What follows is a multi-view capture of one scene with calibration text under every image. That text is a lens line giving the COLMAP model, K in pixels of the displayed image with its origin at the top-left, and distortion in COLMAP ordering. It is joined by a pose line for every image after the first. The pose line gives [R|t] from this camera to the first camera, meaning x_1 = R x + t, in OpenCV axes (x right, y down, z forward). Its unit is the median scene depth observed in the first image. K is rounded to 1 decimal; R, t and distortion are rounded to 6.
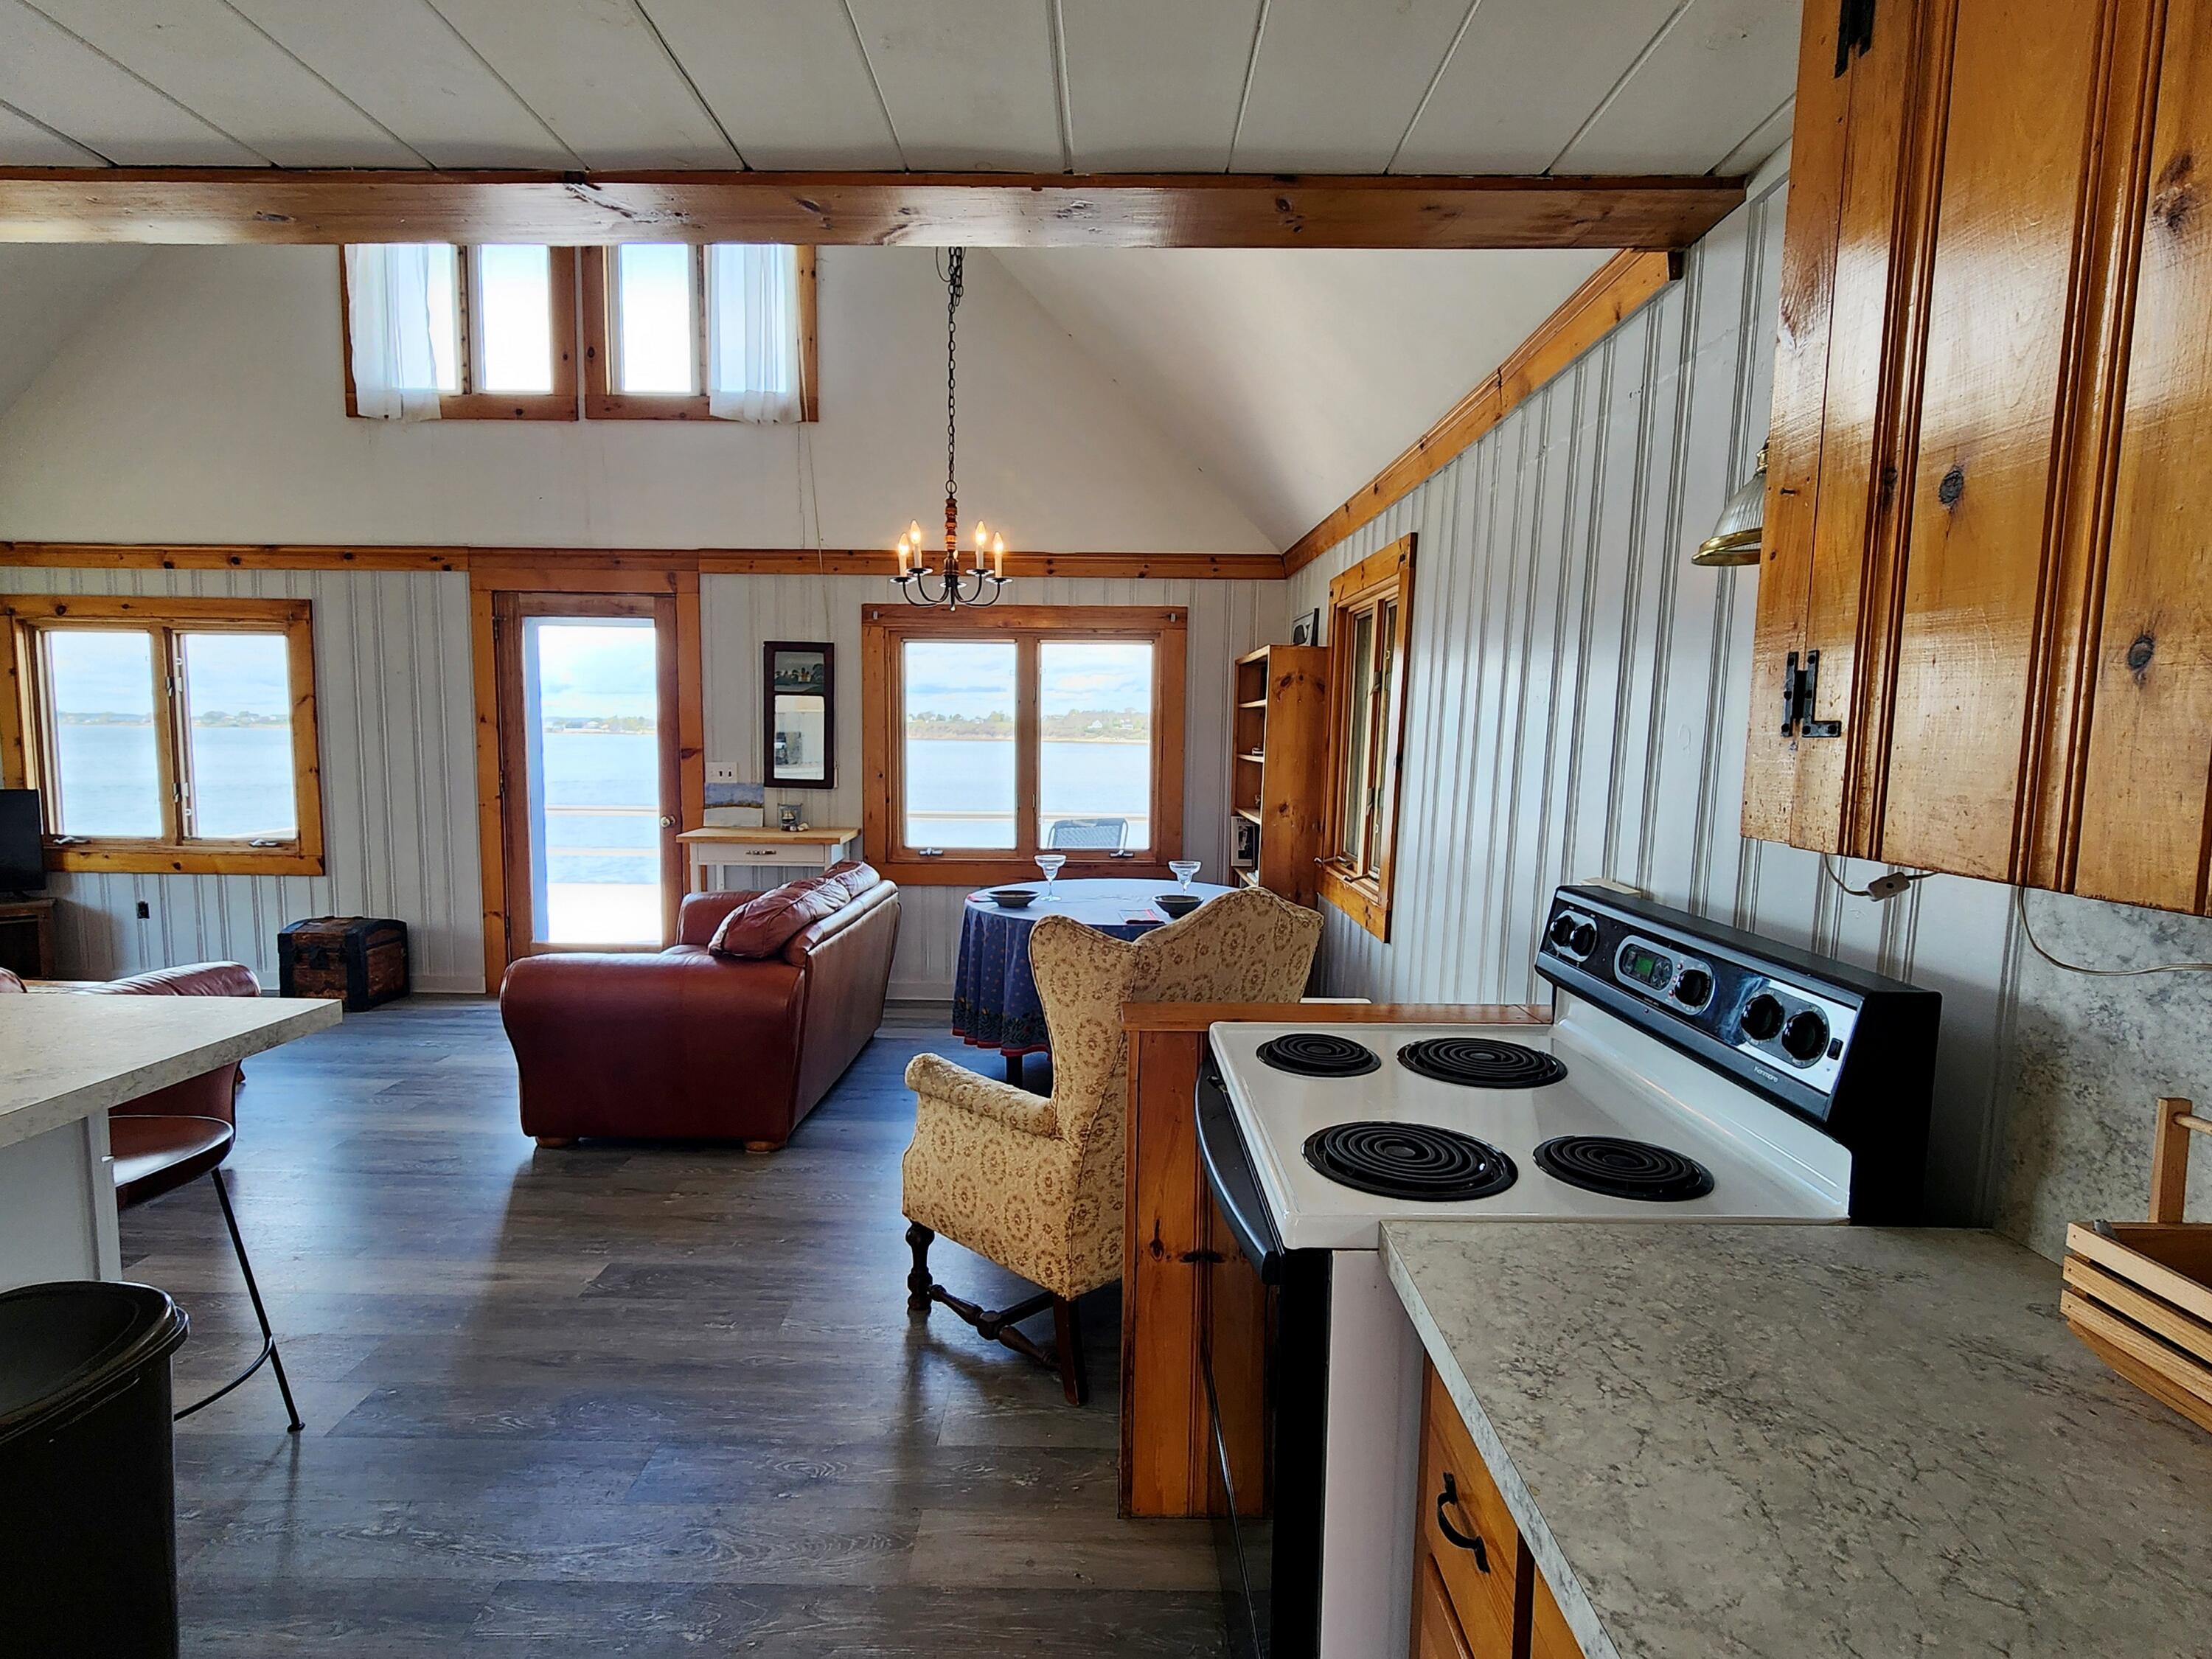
lens RADIAL K [[1085.3, 0, 1089.4], [0, 1085.3, 842.6], [0, 0, 1]] dist [-0.000235, 0.000126]
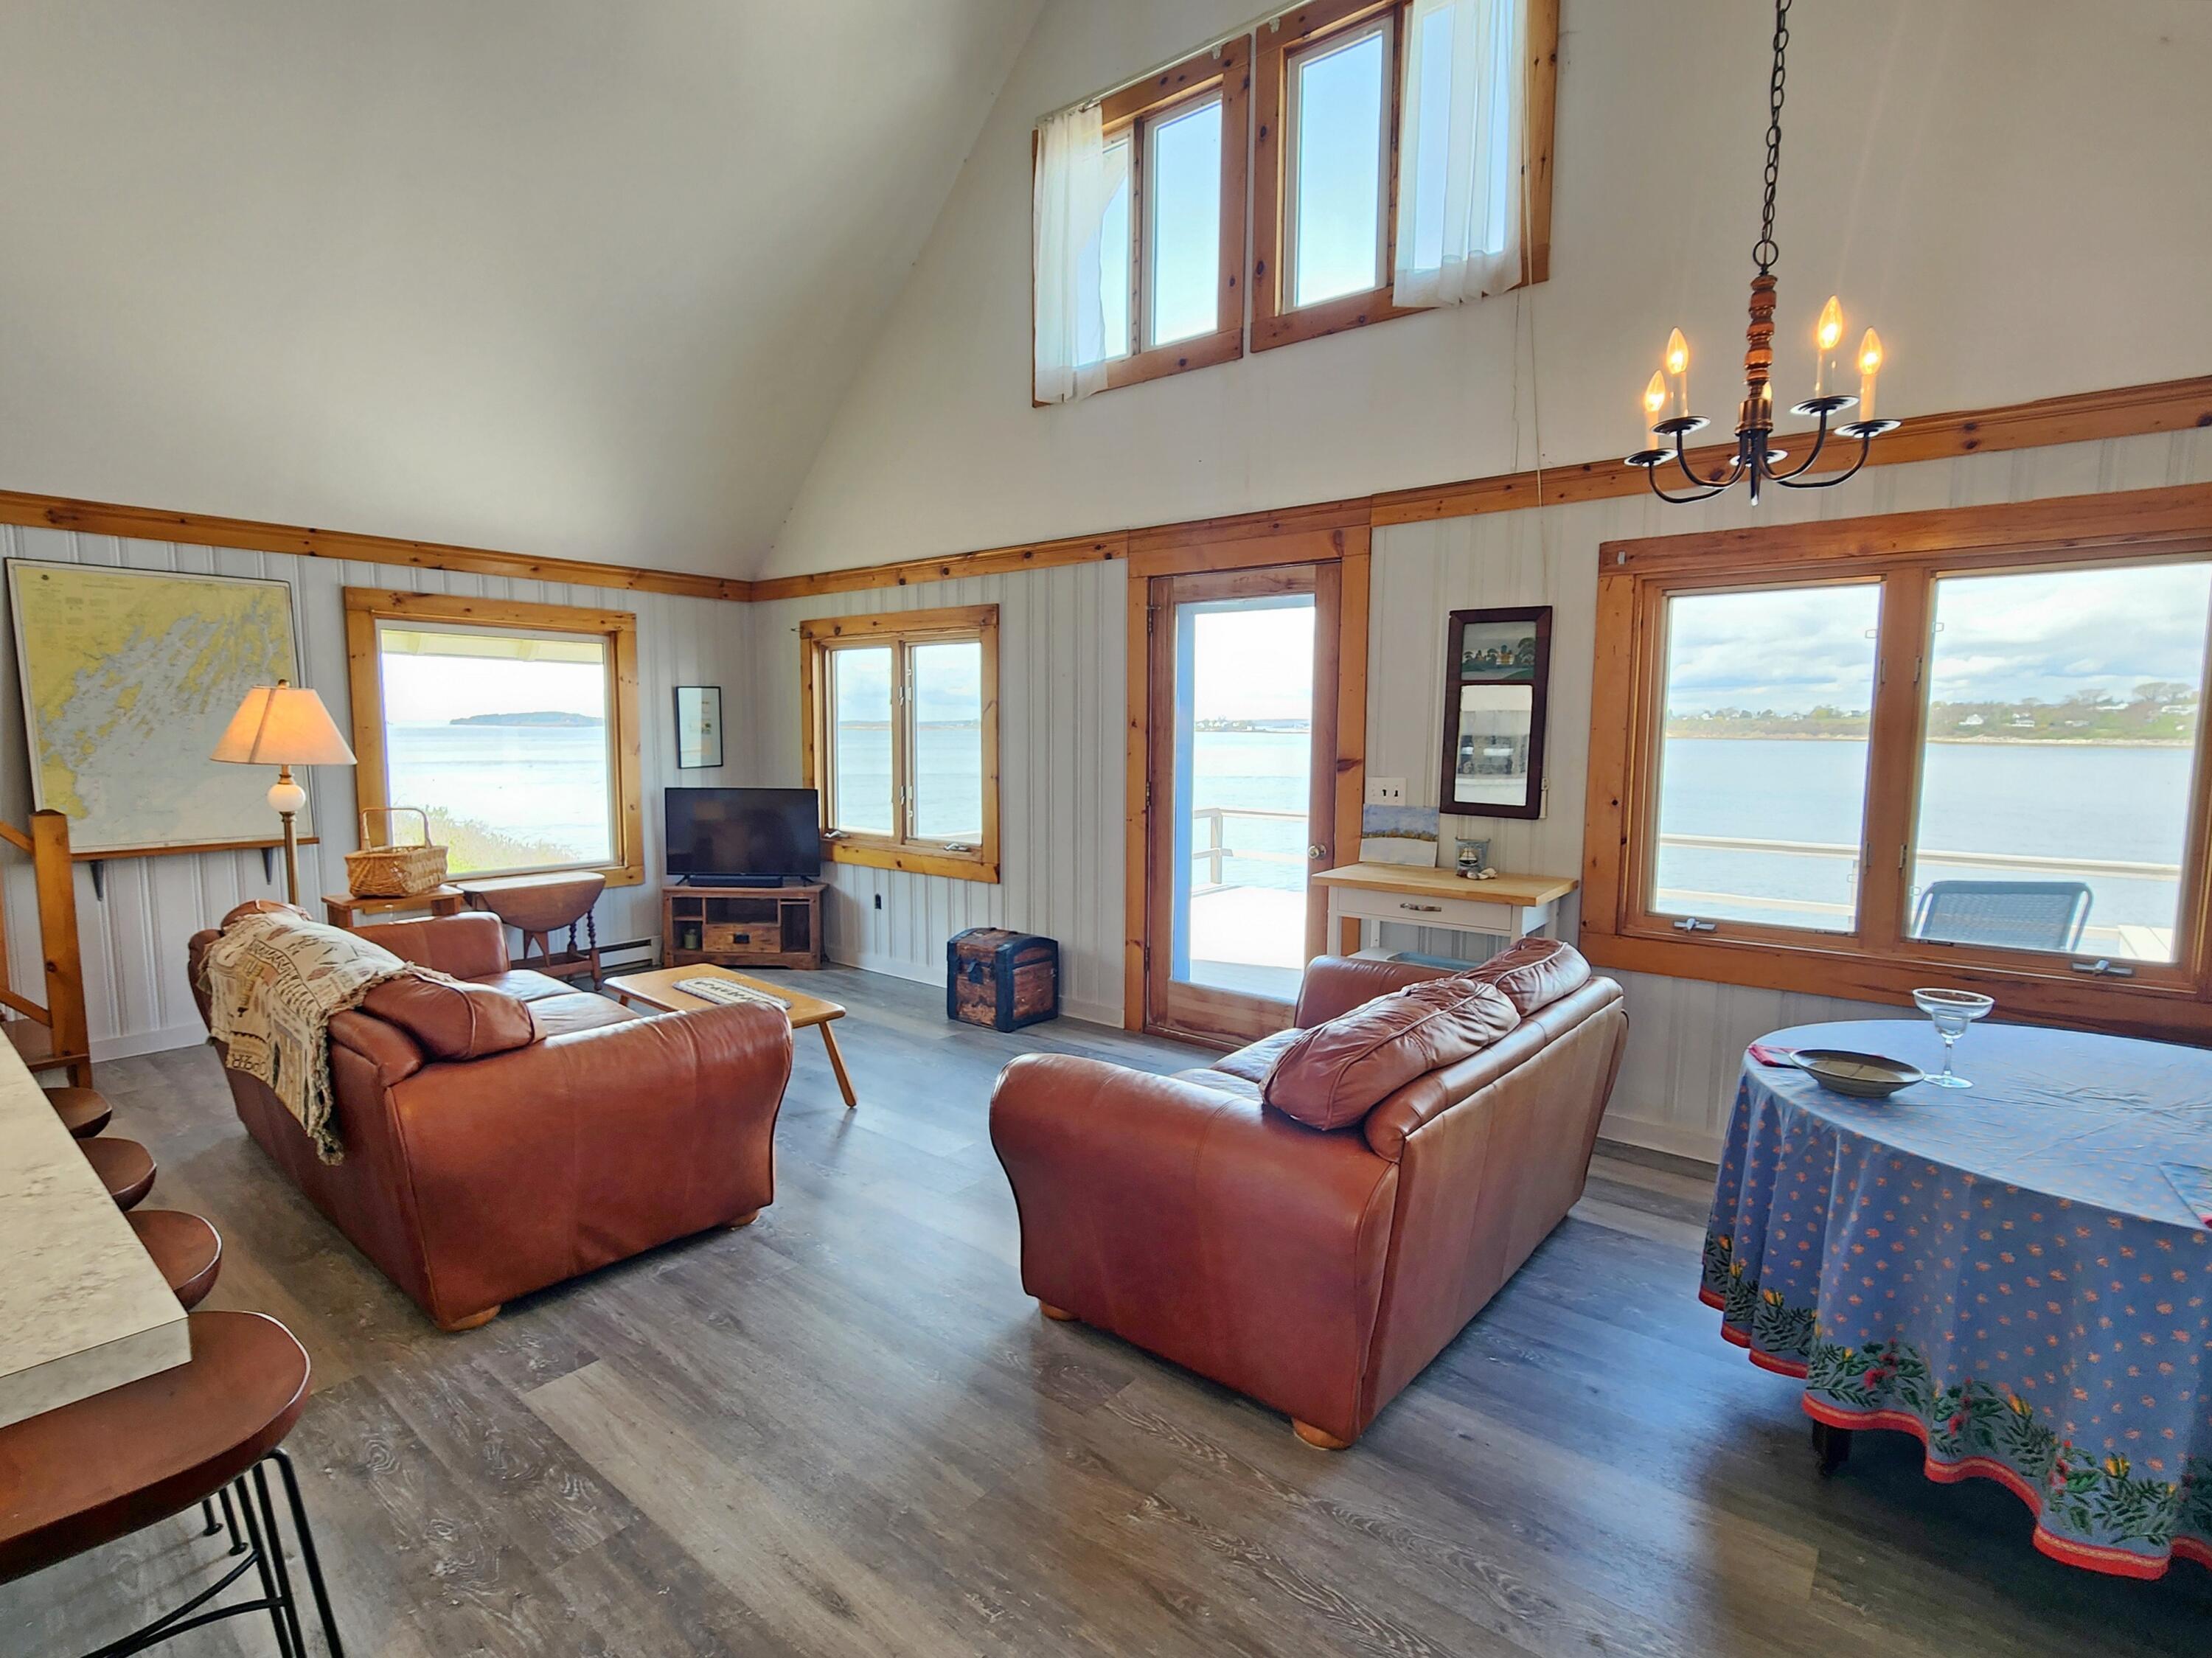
lens RADIAL K [[1085.2, 0, 1089.4], [0, 1085.2, 842.1], [0, 0, 1]] dist [-0.000235, 0.000126]
pose [[0.779967, 0.057161, -0.623205, -0.029530], [-0.057803, 0.998143, 0.019208, -0.032374], [0.623146, 0.021041, 0.781822, 0.289475]]
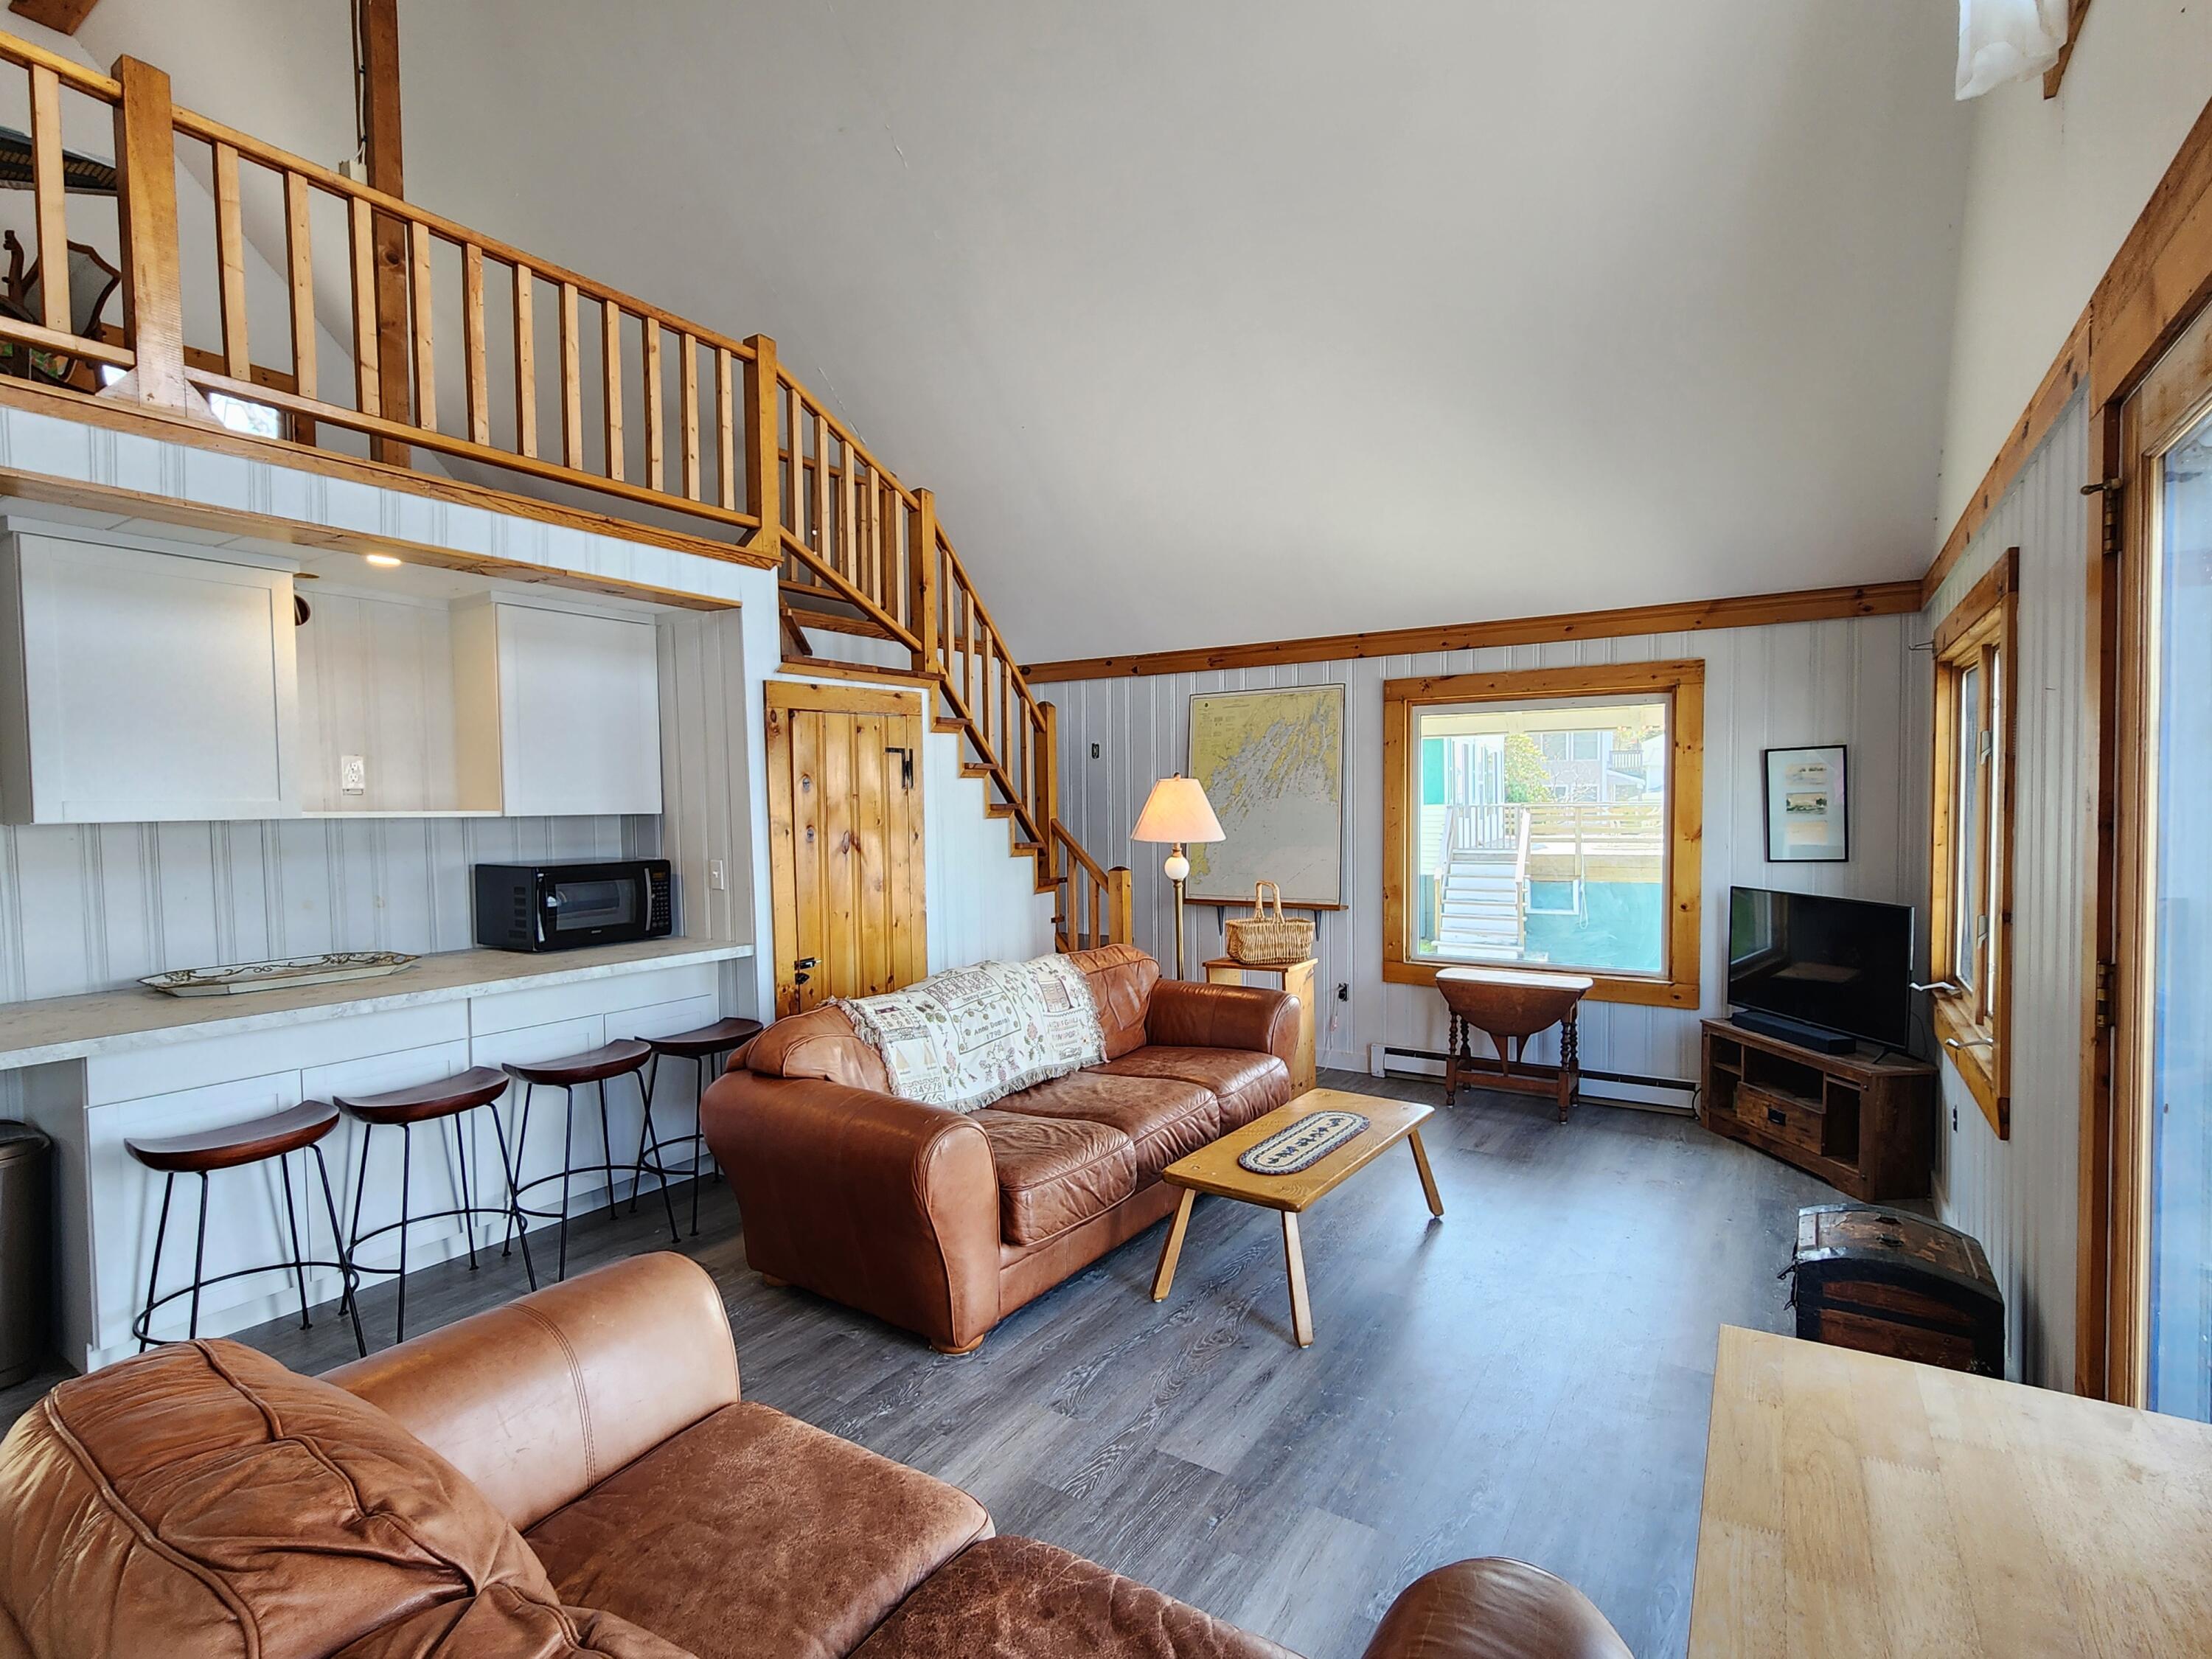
lens RADIAL K [[1080.6, 0, 1095.5], [0, 1080.6, 837.8], [0, 0, 1]] dist [-0.002776, 0.005476]
pose [[-0.537023, 0.019666, -0.843339, -0.114448], [-0.082485, 0.993713, 0.075697, -0.102212], [0.839525, 0.110214, -0.532024, 0.927412]]
